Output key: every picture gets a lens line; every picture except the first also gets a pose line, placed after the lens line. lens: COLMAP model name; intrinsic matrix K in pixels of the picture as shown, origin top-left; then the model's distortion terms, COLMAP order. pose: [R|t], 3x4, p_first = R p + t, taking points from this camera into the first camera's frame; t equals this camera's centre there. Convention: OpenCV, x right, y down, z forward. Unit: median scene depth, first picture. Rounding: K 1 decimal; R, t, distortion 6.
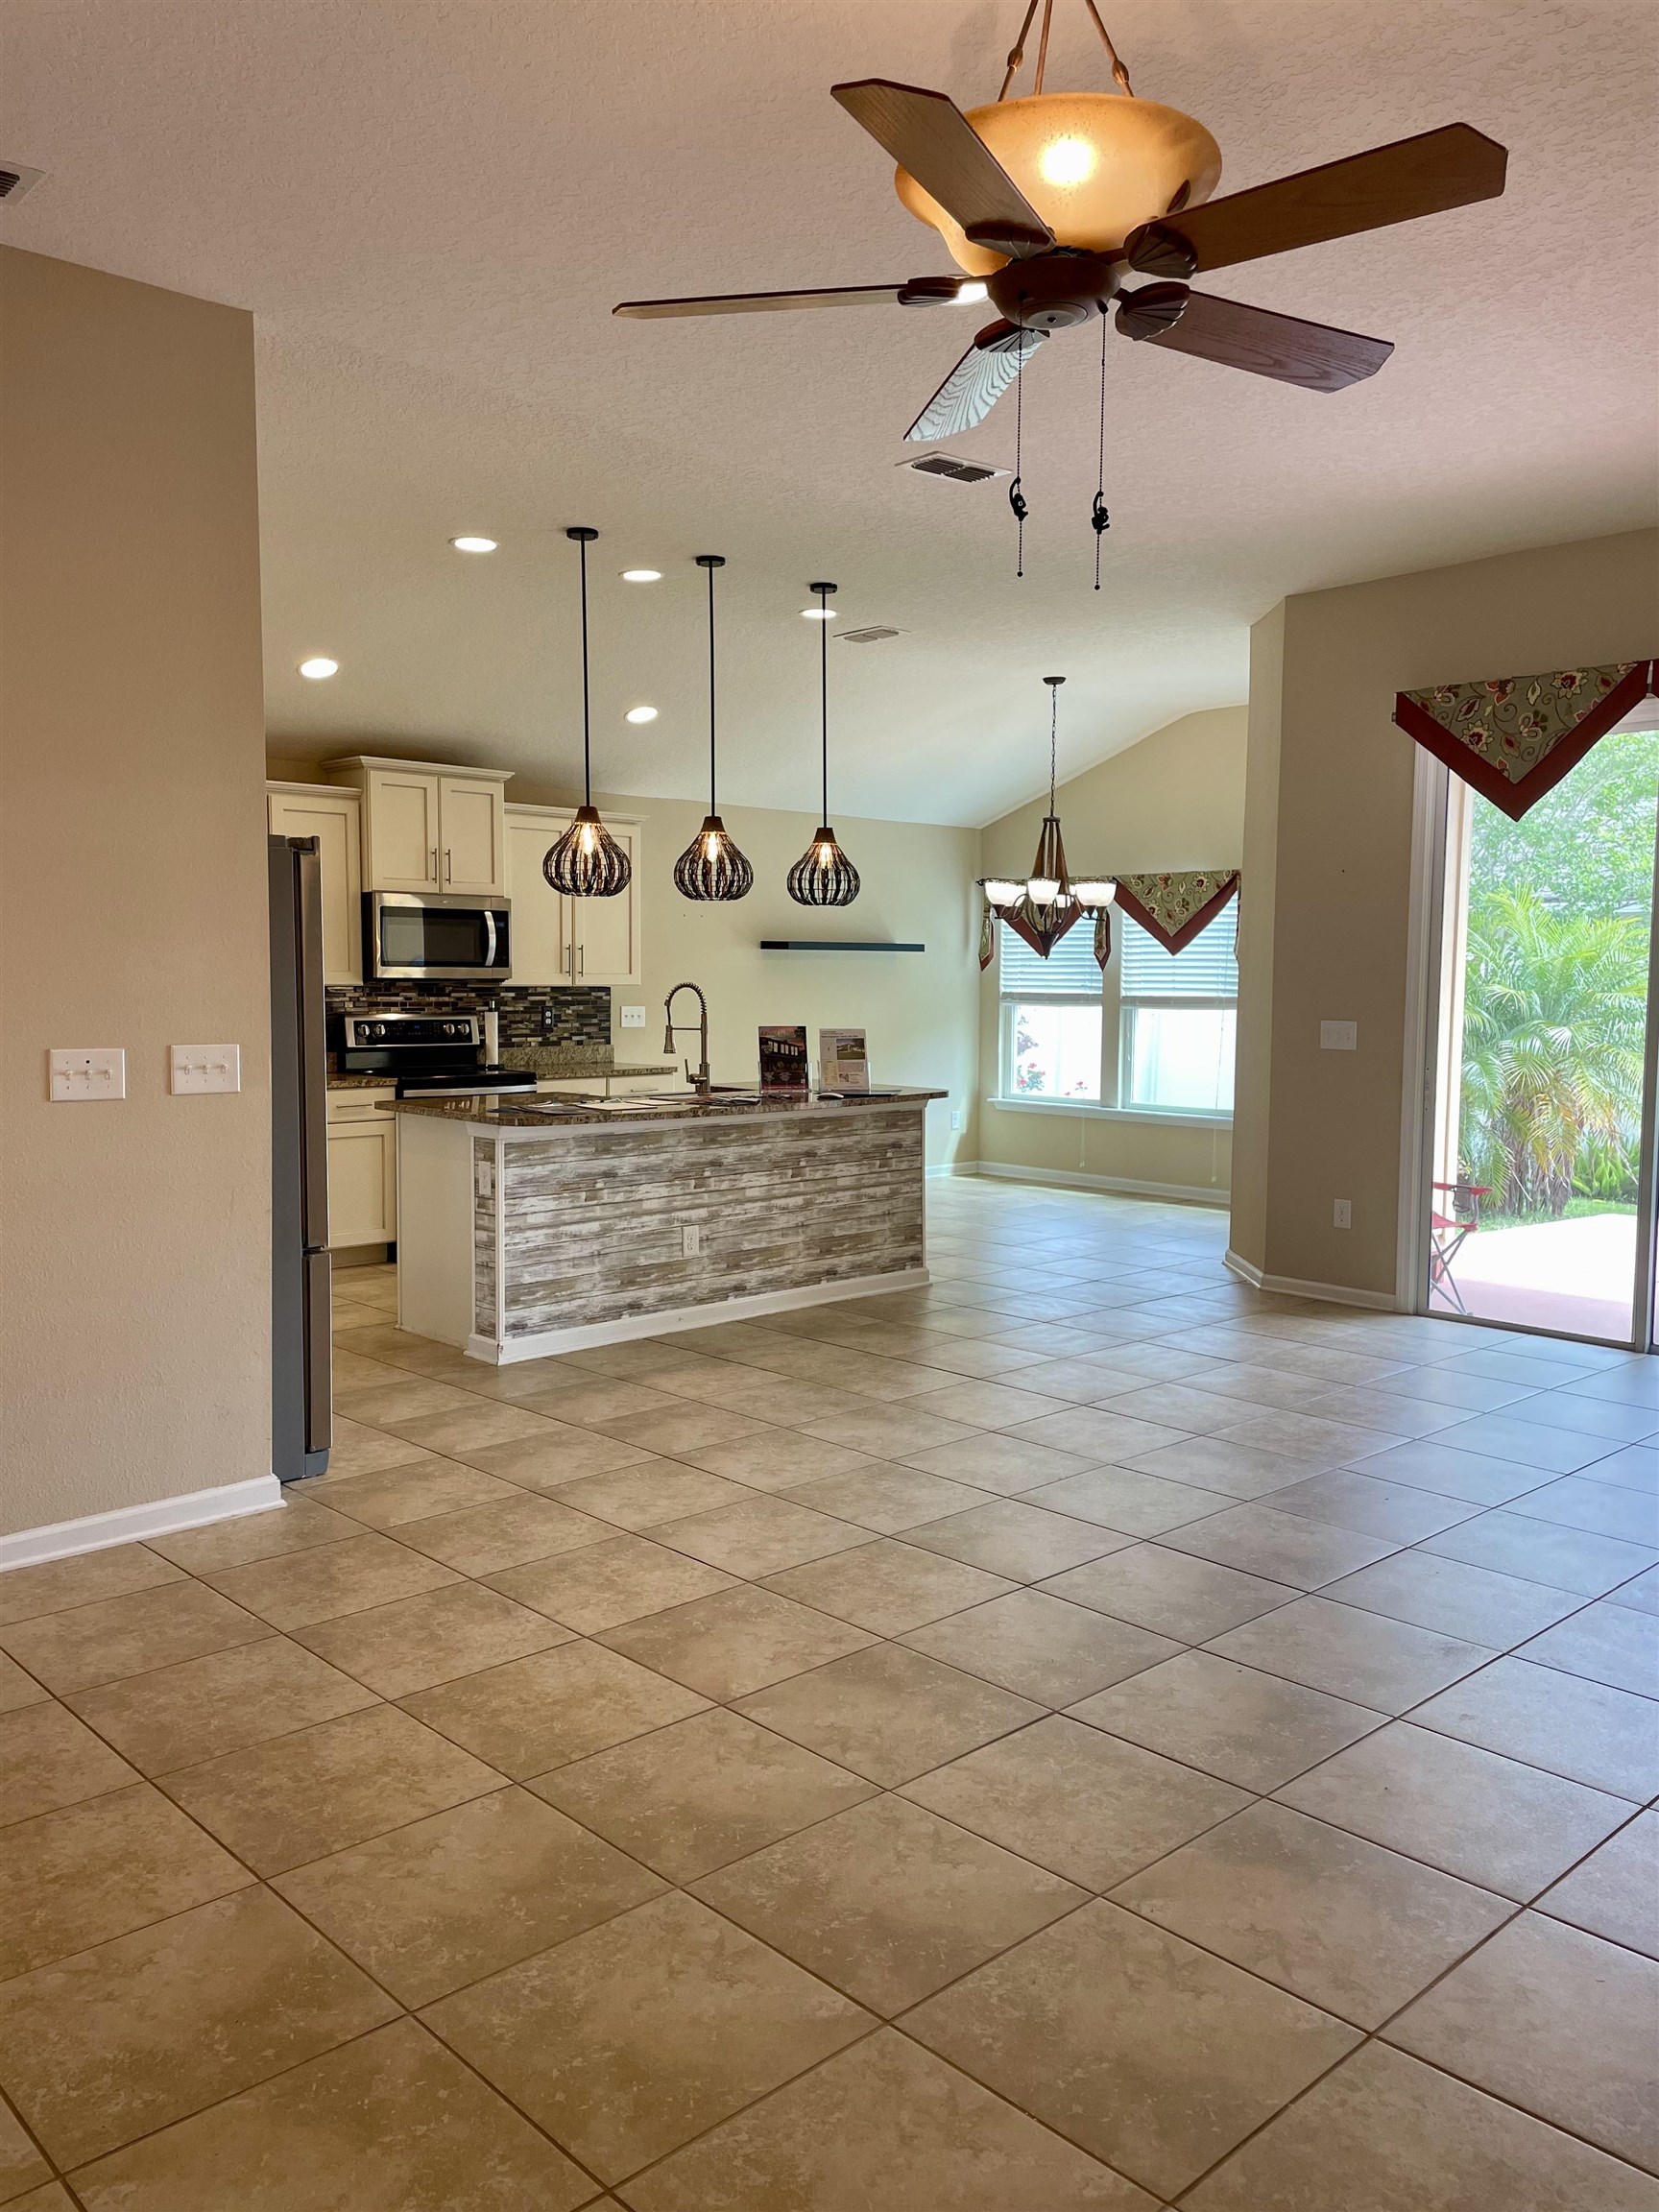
lens RADIAL K [[1668.7, 0, 841.0], [0, 1668.7, 1096.2], [0, 0, 1]] dist [0.096596, -0.128704]
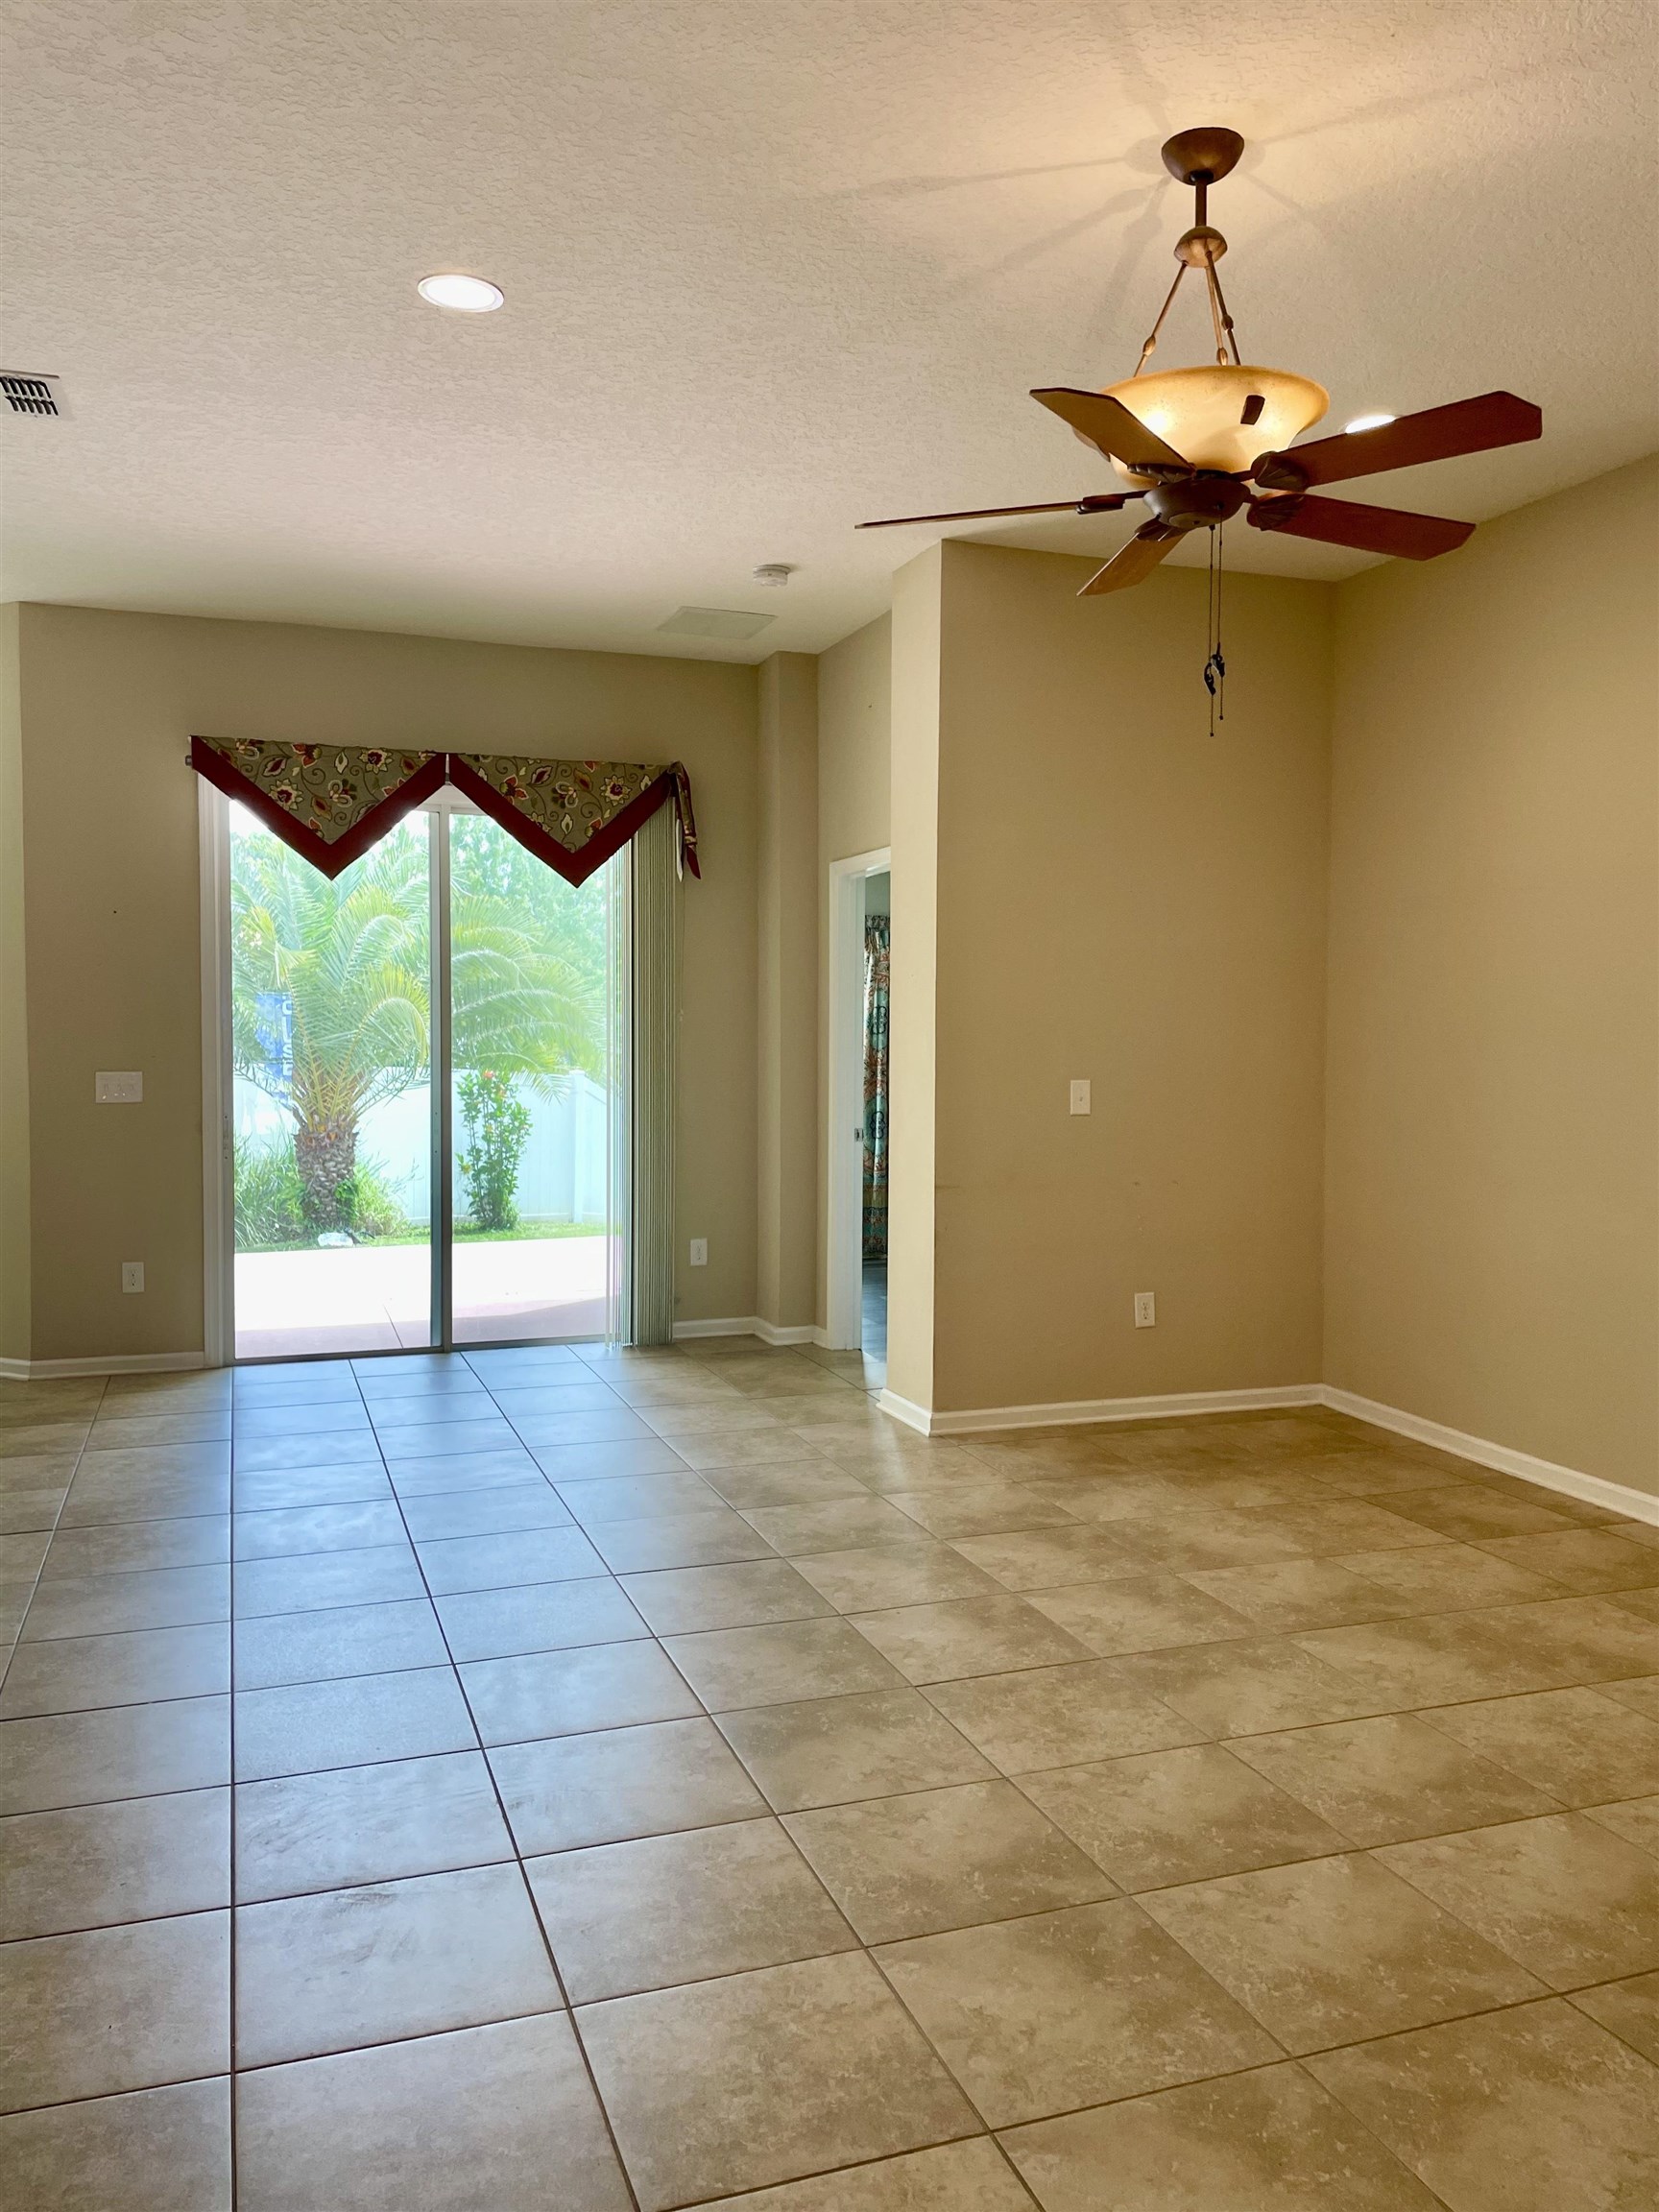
lens RADIAL K [[1668.7, 0, 841.0], [0, 1668.7, 1096.2], [0, 0, 1]] dist [0.096596, -0.128704]
pose [[0.397394, -0.042985, 0.916641, -0.572126], [0.065987, 0.997655, 0.018177, -0.031287], [-0.915273, 0.053263, 0.399298, 0.367099]]
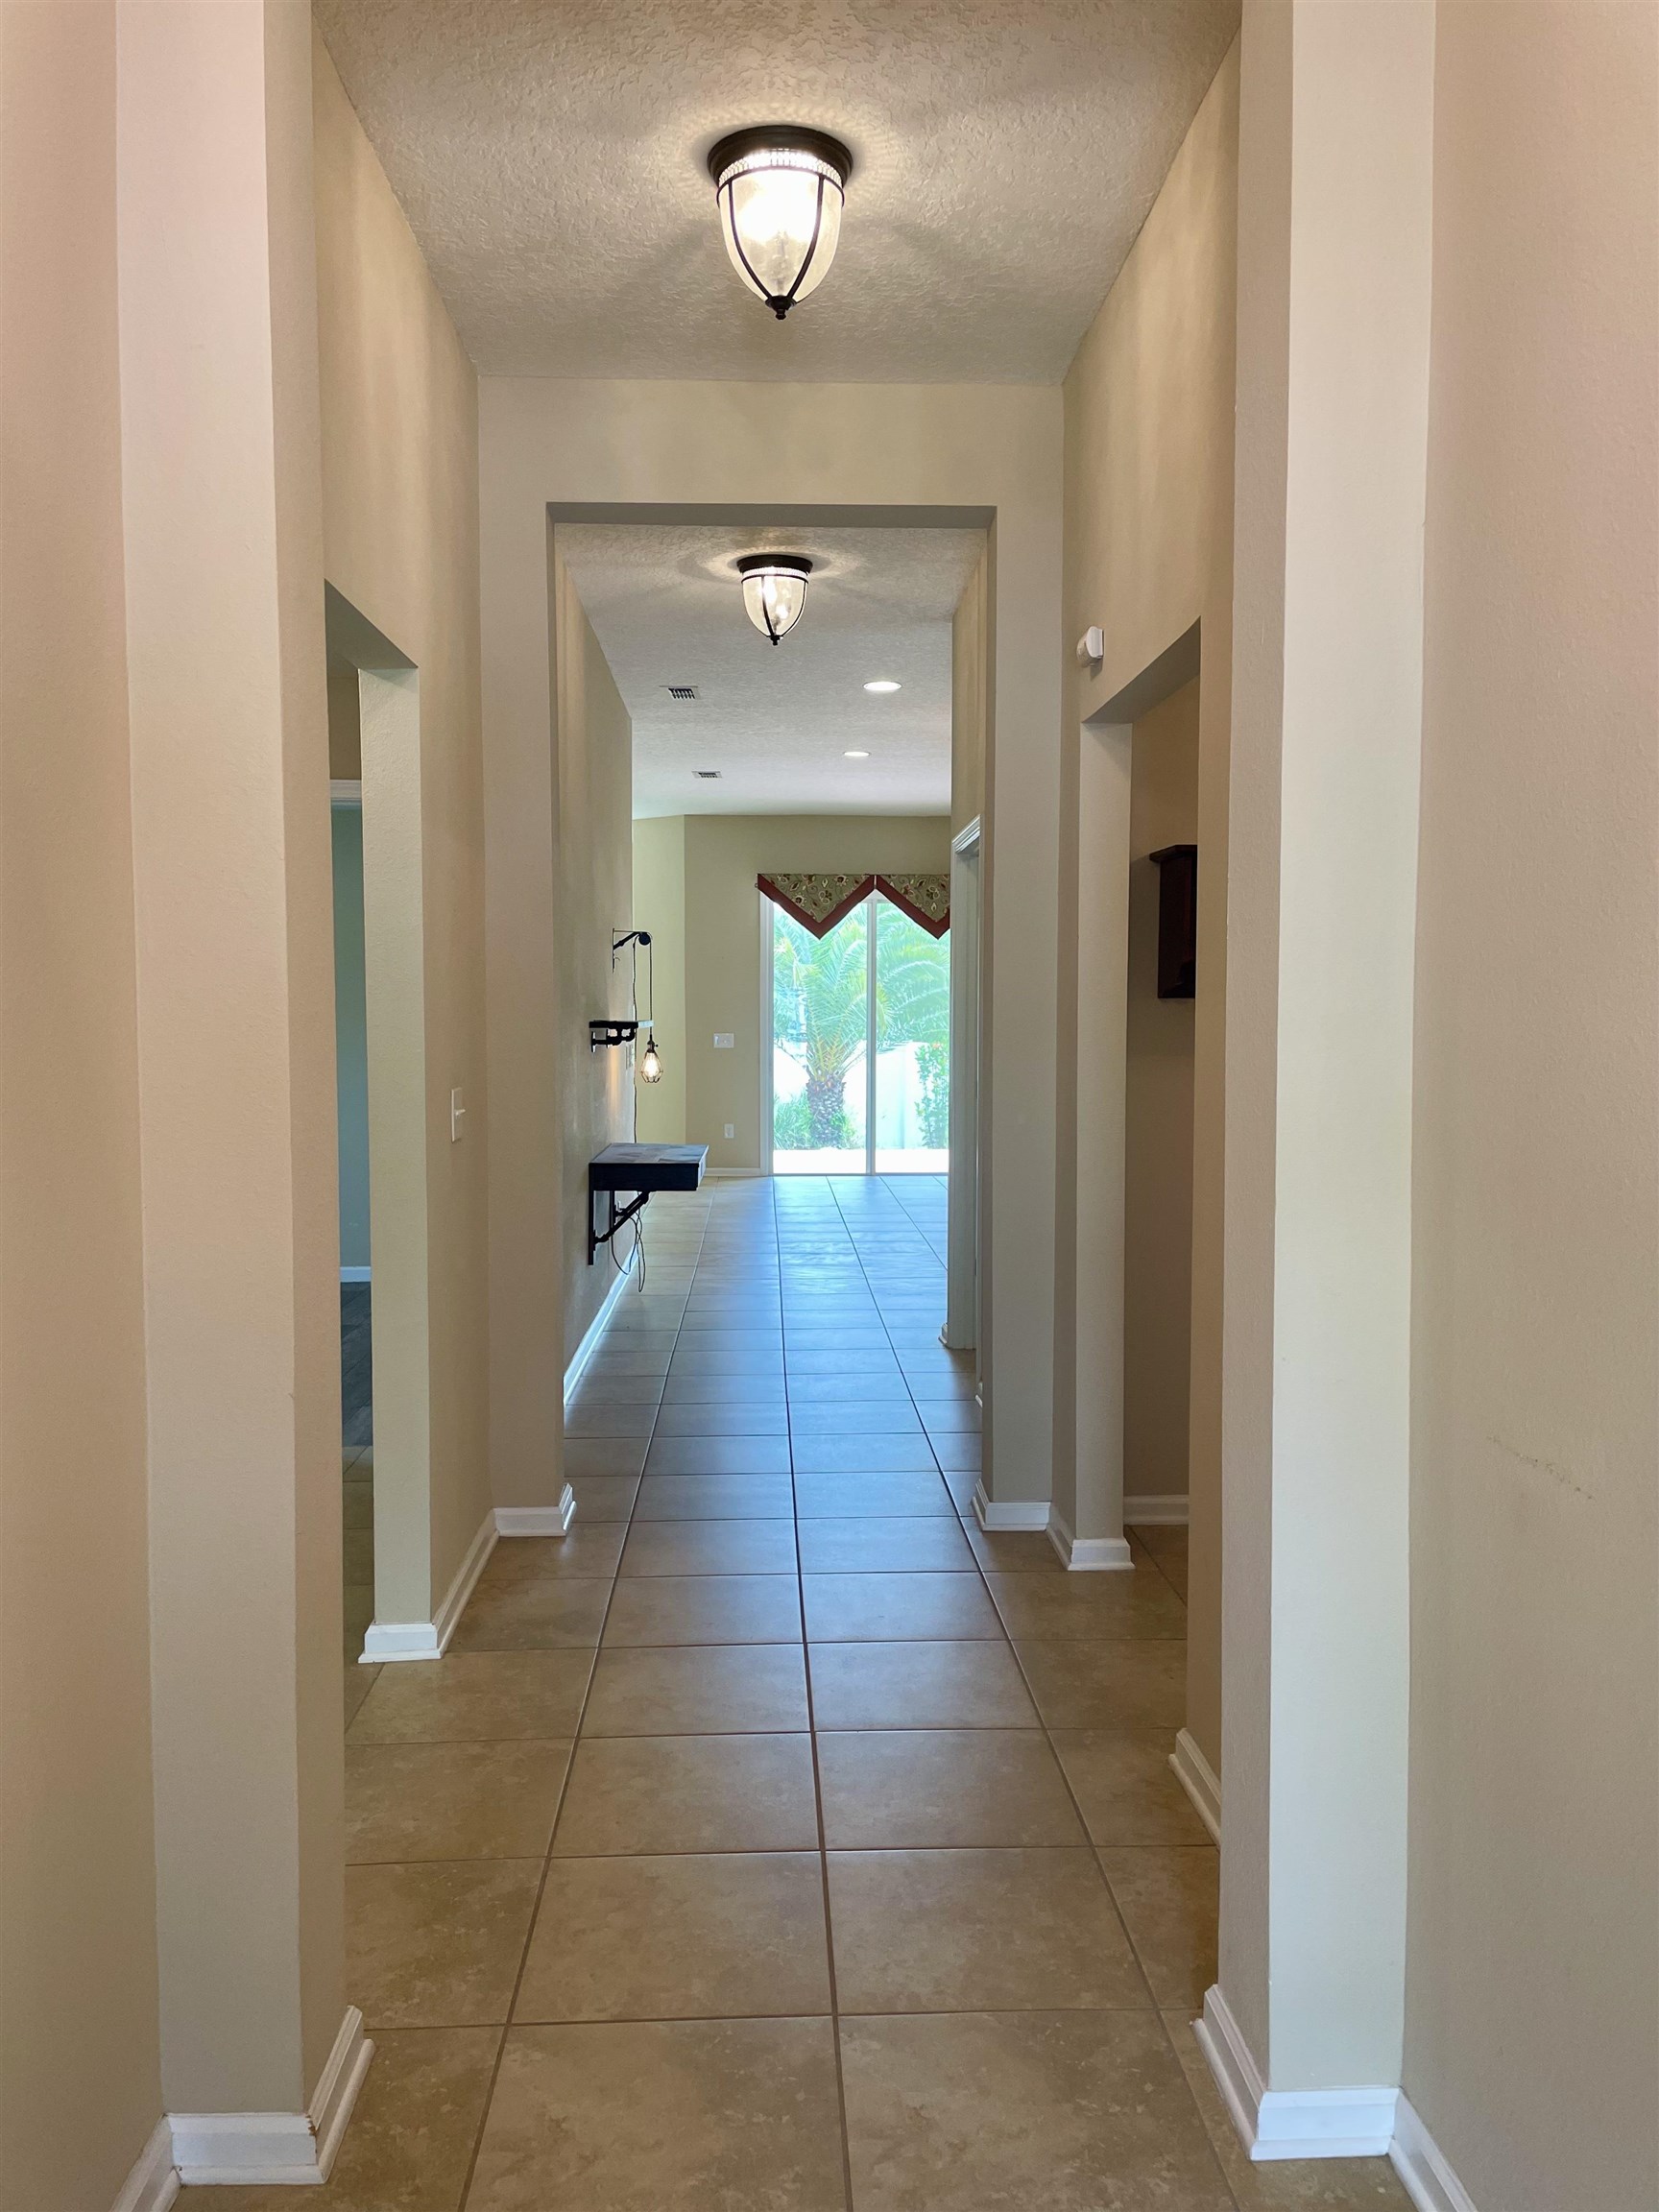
lens RADIAL K [[1668.7, 0, 841.0], [0, 1668.7, 1096.2], [0, 0, 1]] dist [0.096596, -0.128704]
pose [[0.649191, -0.044782, 0.759306, -1.557090], [0.059583, 0.998192, 0.007928, 0.029844], [-0.758288, 0.040095, 0.650685, -0.526855]]
